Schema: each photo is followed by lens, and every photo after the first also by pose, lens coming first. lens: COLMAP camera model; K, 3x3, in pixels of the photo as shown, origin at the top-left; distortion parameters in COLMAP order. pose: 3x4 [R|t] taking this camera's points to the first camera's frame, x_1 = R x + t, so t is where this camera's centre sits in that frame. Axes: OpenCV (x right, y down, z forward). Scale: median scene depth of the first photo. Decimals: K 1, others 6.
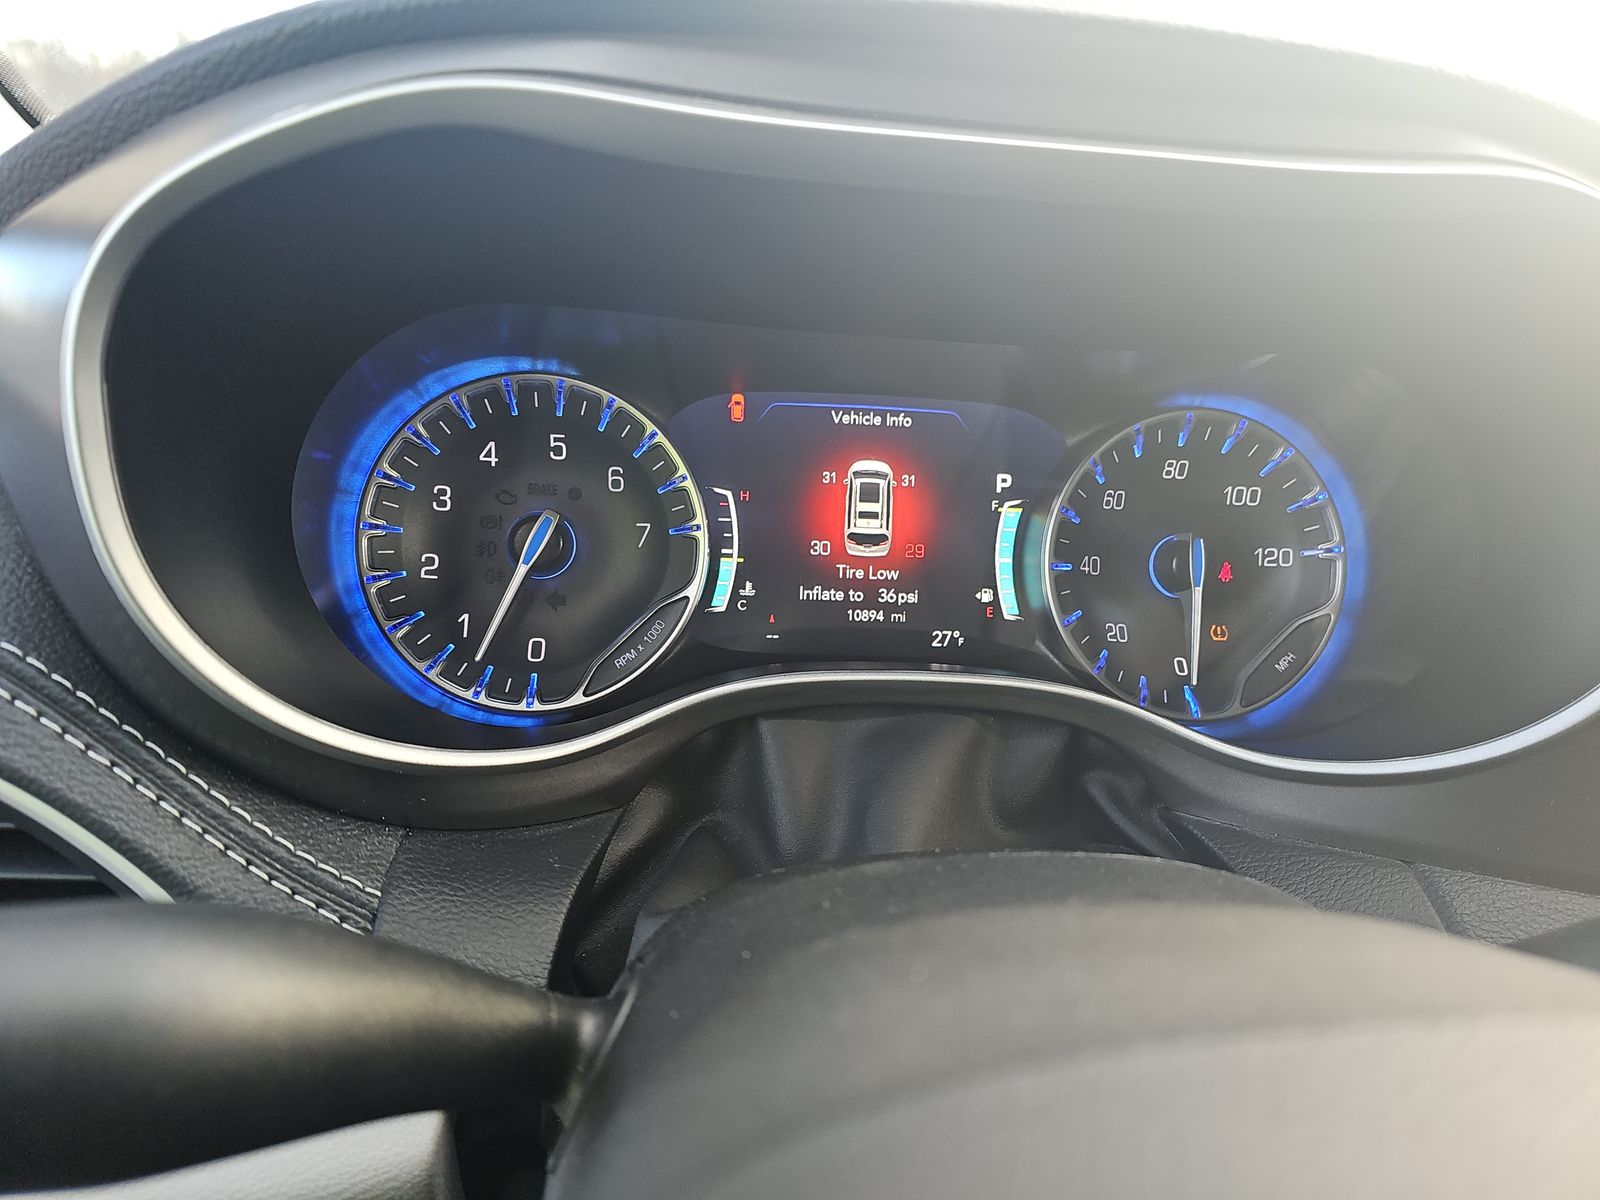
lens RADIAL K [[1065.0, 0, 796.2], [0, 1065.0, 612.7], [0, 0, 1]] dist [0.035919, -0.030072]
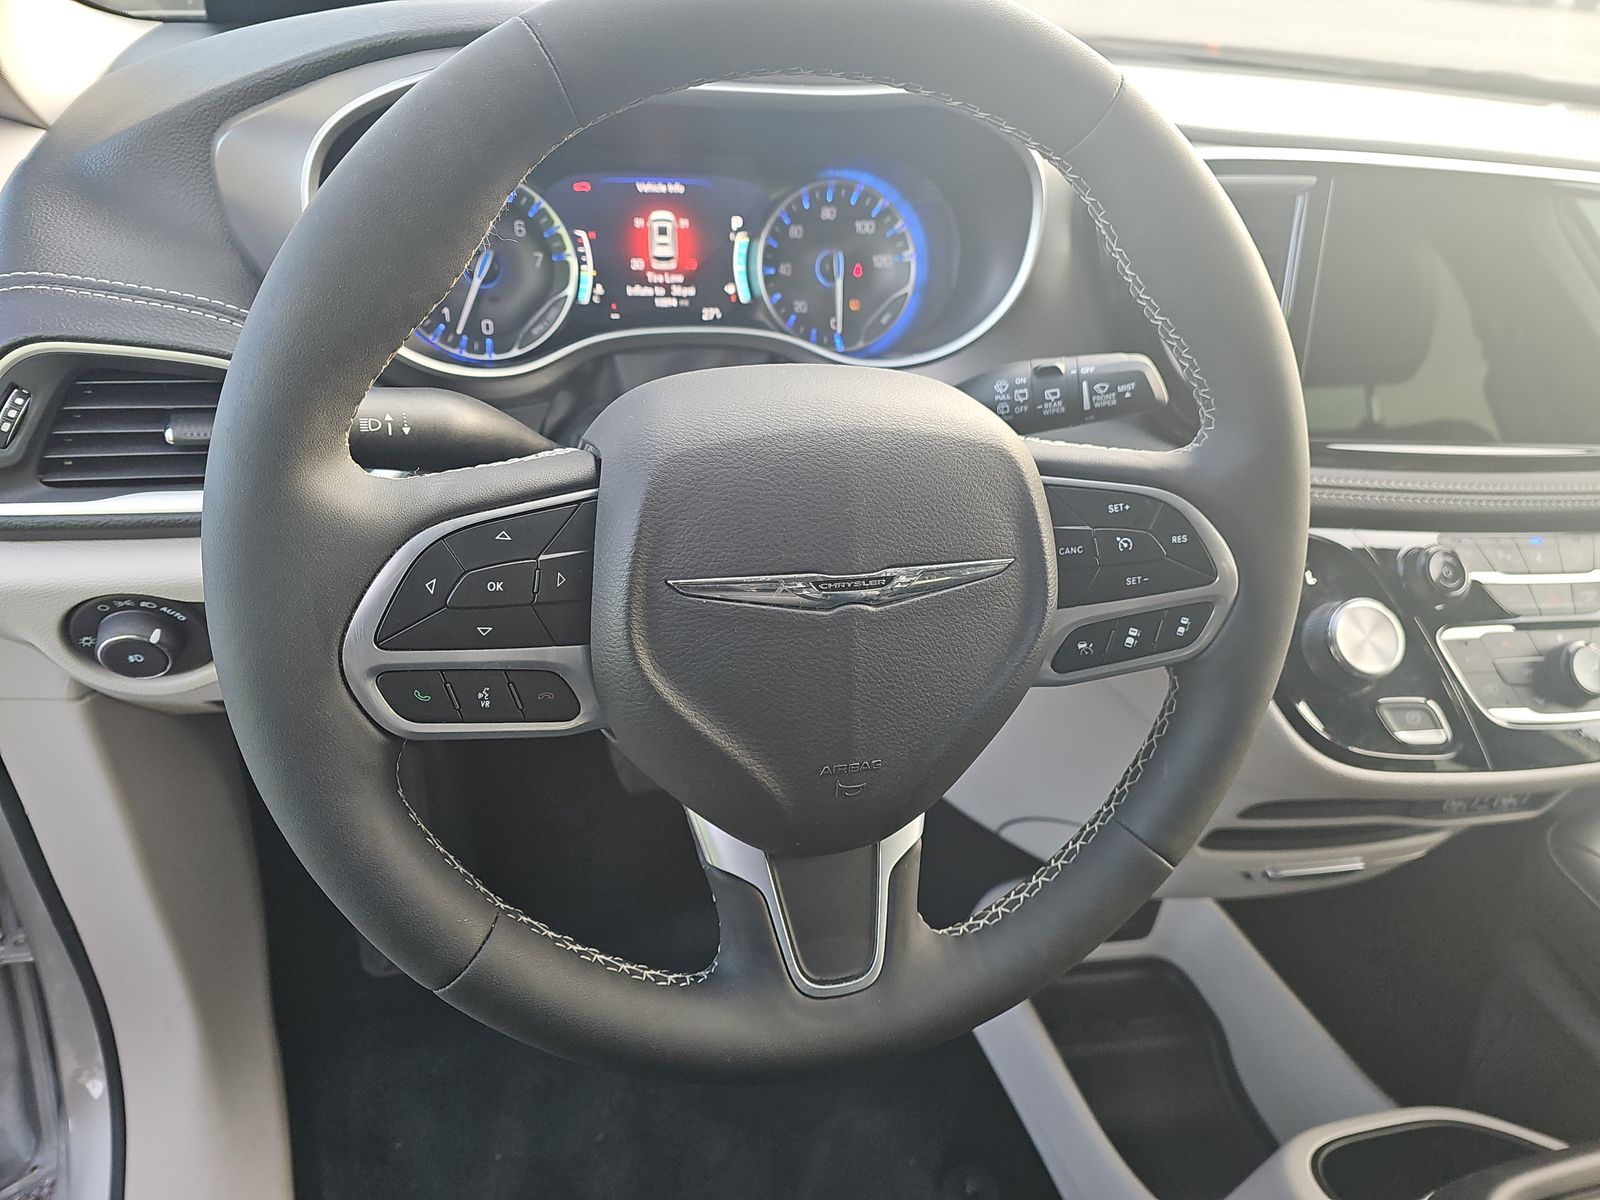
lens RADIAL K [[1065.0, 0, 811.4], [0, 1065.0, 585.5], [0, 0, 1]] dist [0.035919, -0.030072]
pose [[0.983705, -0.083596, 0.159172, -0.021763], [0.043805, 0.970089, 0.238764, 0.048409], [-0.174370, -0.227901, 0.957944, -0.930332]]
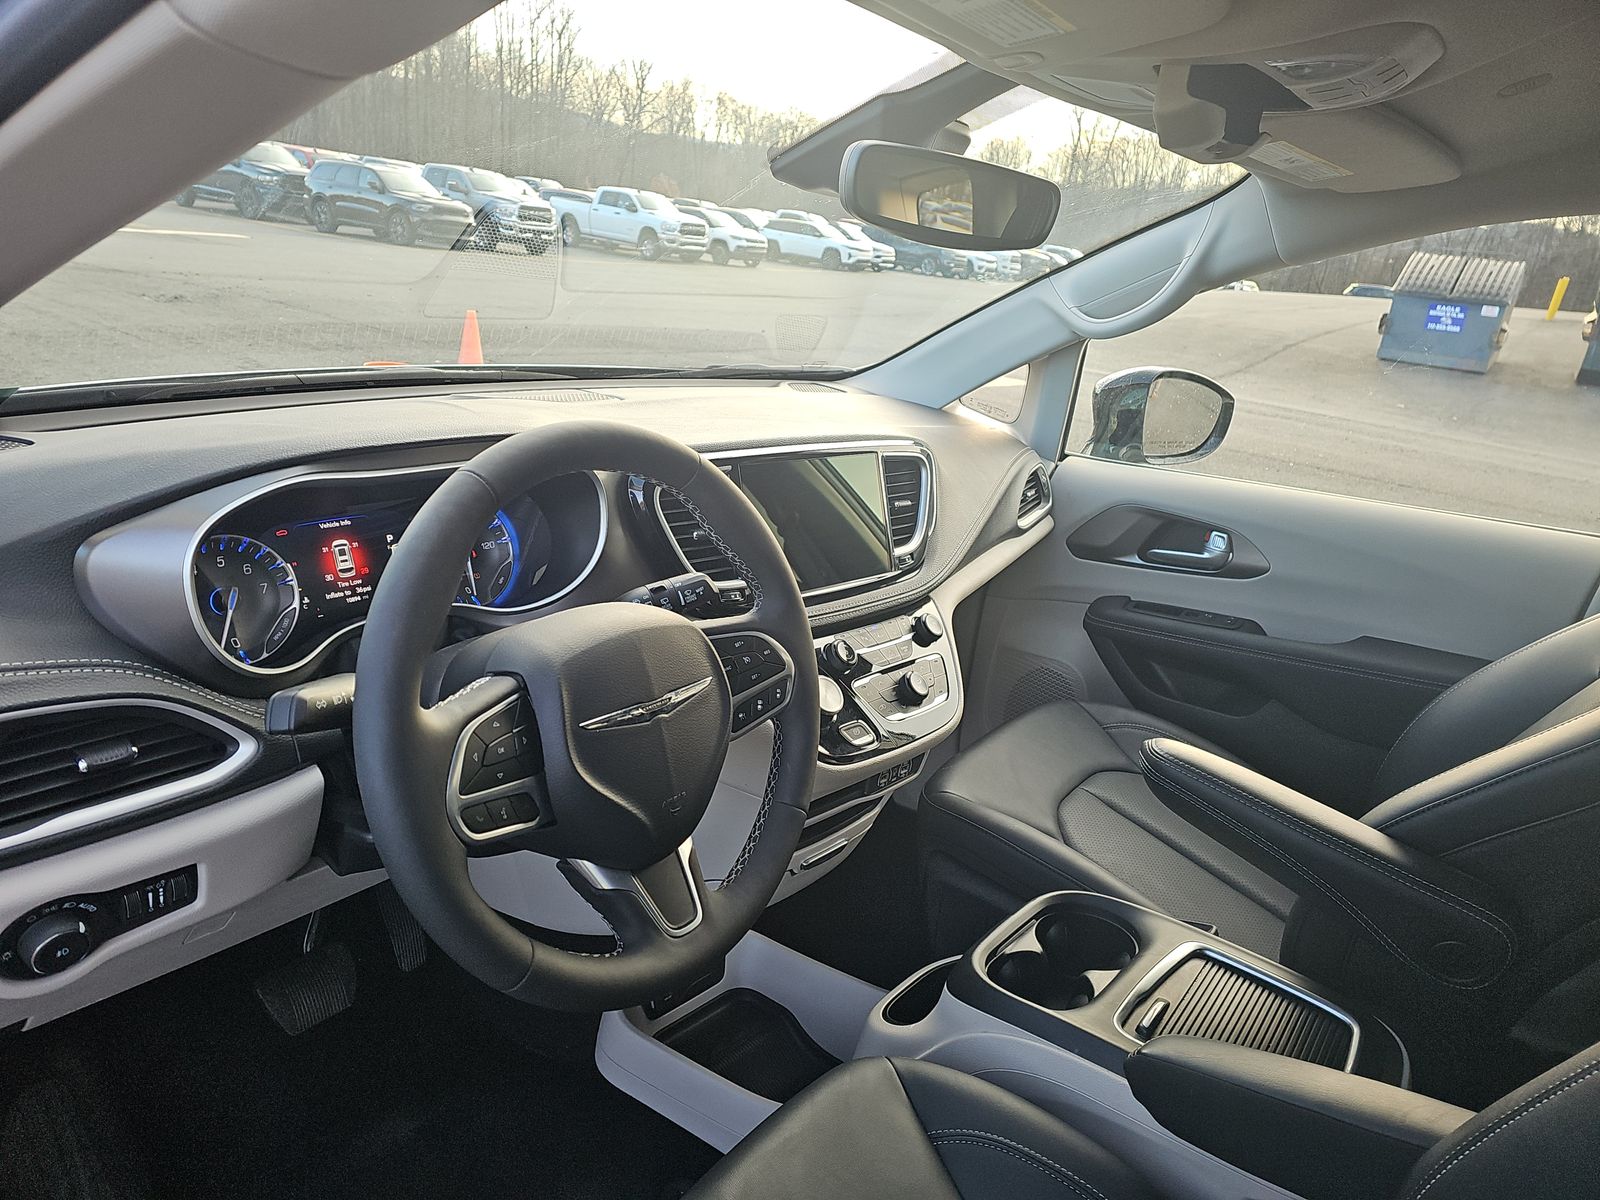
lens RADIAL K [[1065.0, 0, 799.3], [0, 1065.0, 587.8], [0, 0, 1]] dist [0.035919, -0.030072]
pose [[0.681598, -0.229662, 0.694751, -1.016527], [0.203479, 0.971508, 0.121523, -0.122632], [-0.702866, 0.058537, 0.708910, -1.631706]]
